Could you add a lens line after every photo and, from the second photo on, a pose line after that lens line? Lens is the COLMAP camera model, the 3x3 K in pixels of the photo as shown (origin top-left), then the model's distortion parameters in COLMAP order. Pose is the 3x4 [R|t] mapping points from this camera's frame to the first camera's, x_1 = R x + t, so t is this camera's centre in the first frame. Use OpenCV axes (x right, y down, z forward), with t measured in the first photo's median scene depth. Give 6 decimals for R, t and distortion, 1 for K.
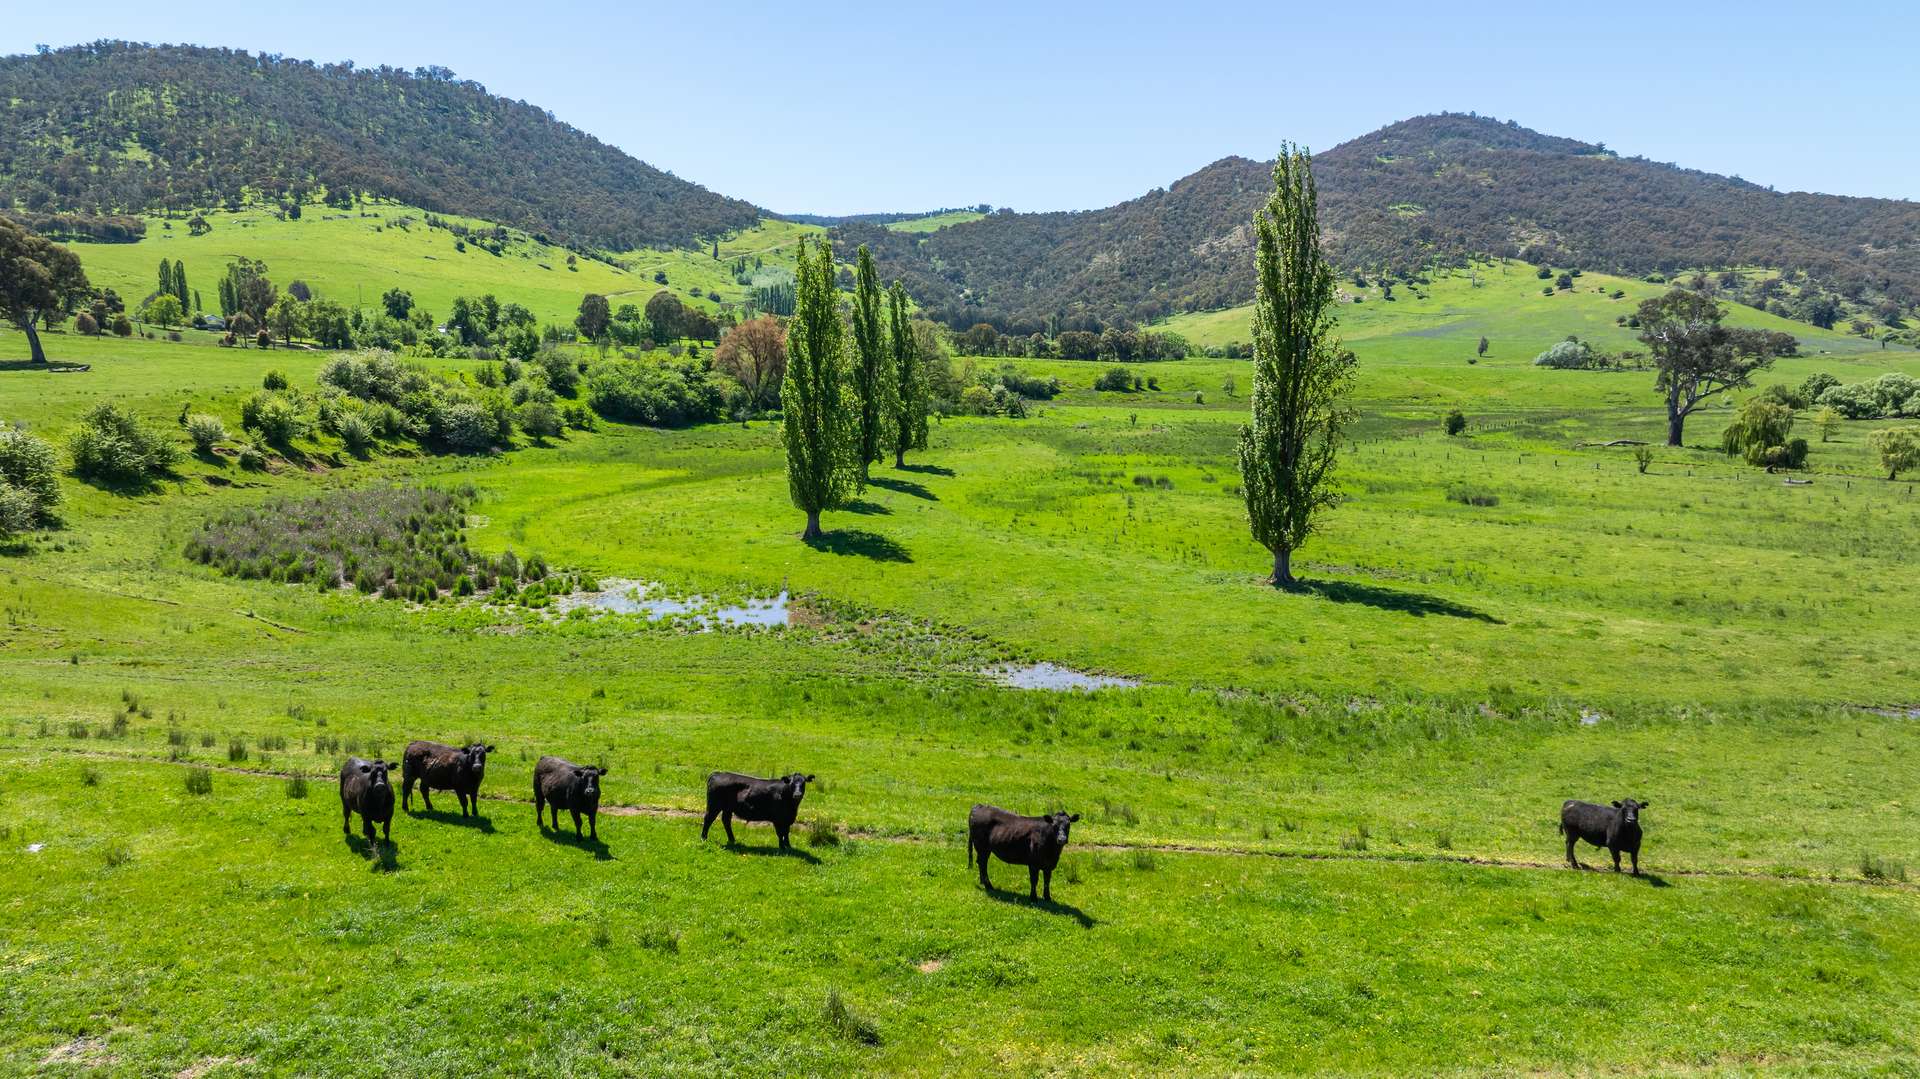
lens RADIAL K [[1343.2, 0, 961.0], [0, 1343.2, 542.6], [0, 0, 1]] dist [-0.039126, 0.043981]
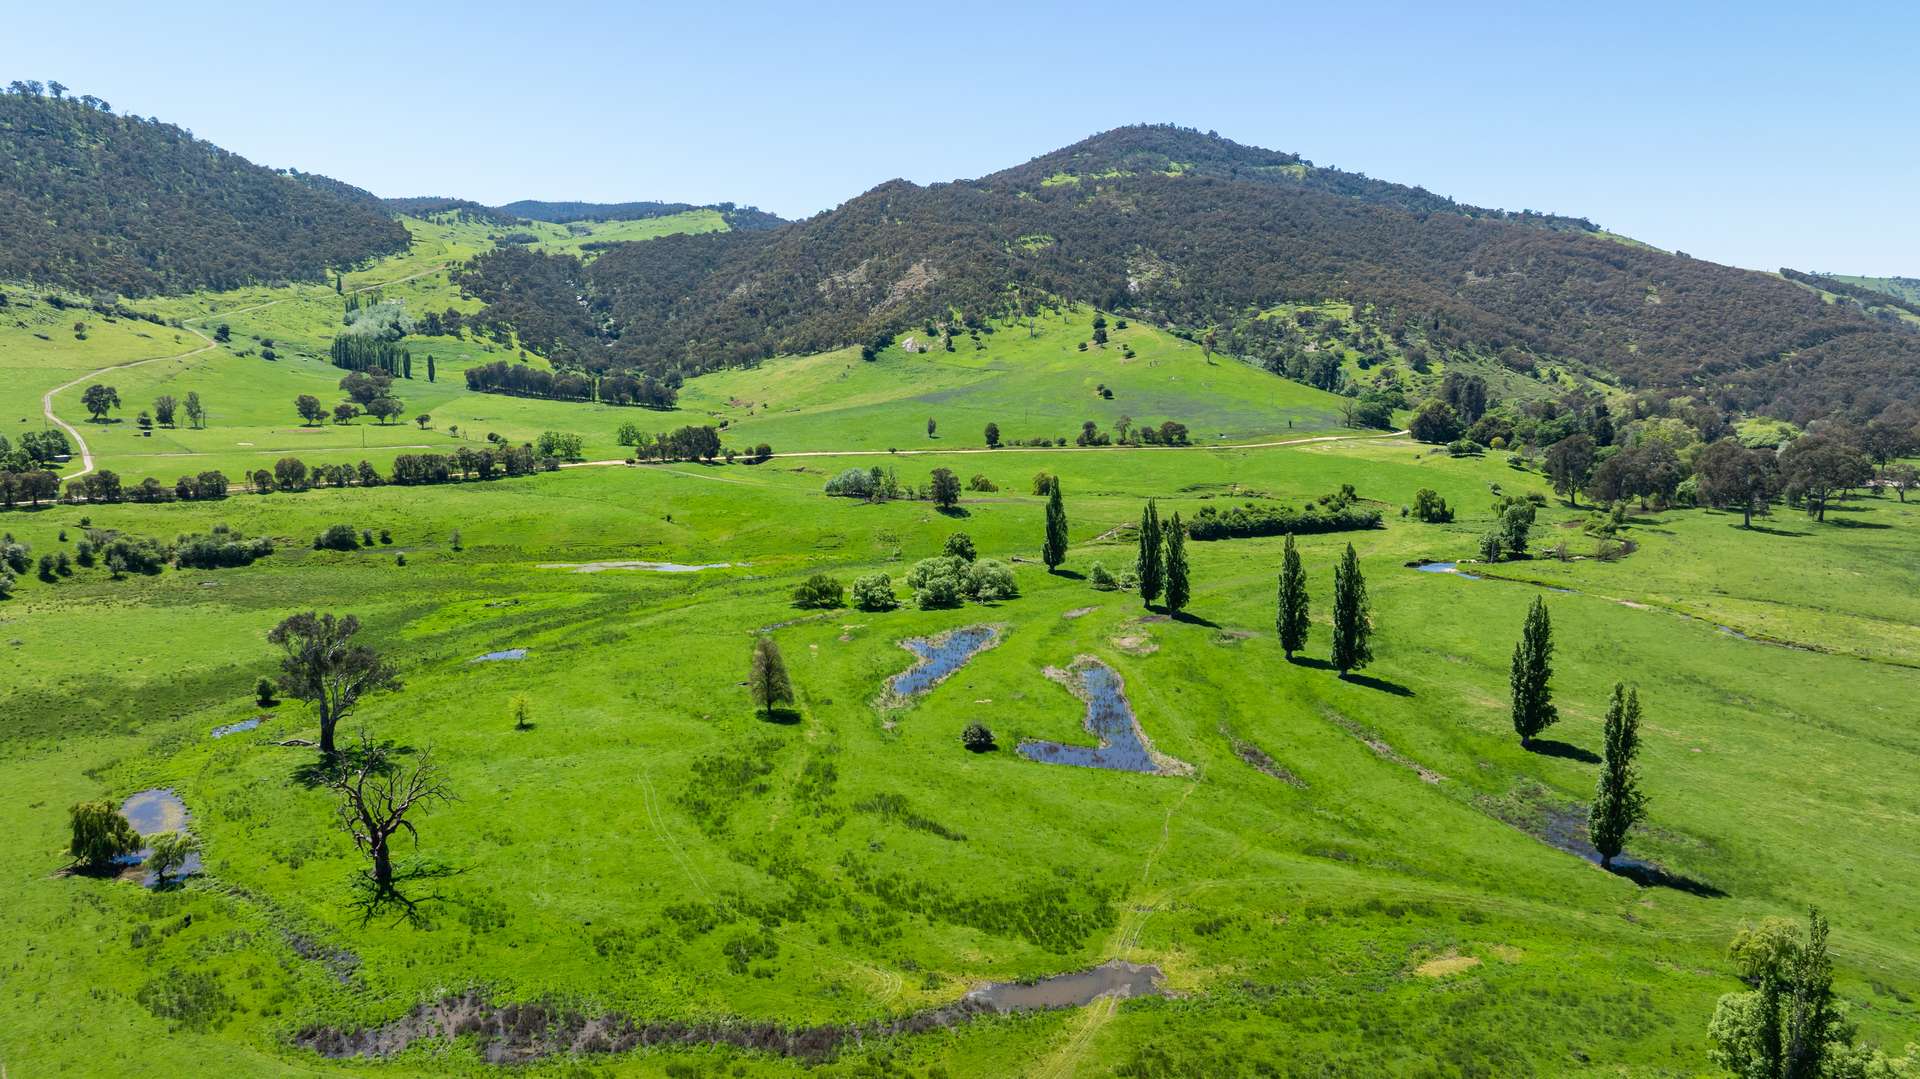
lens RADIAL K [[1343.2, 0, 959.0], [0, 1343.2, 533.0], [0, 0, 1]] dist [-0.039126, 0.043981]
pose [[0.993352, -0.023856, 0.112620, 0.146874], [0.022204, 0.999627, 0.015901, -0.040597], [-0.112958, -0.013295, 0.993511, -0.020085]]
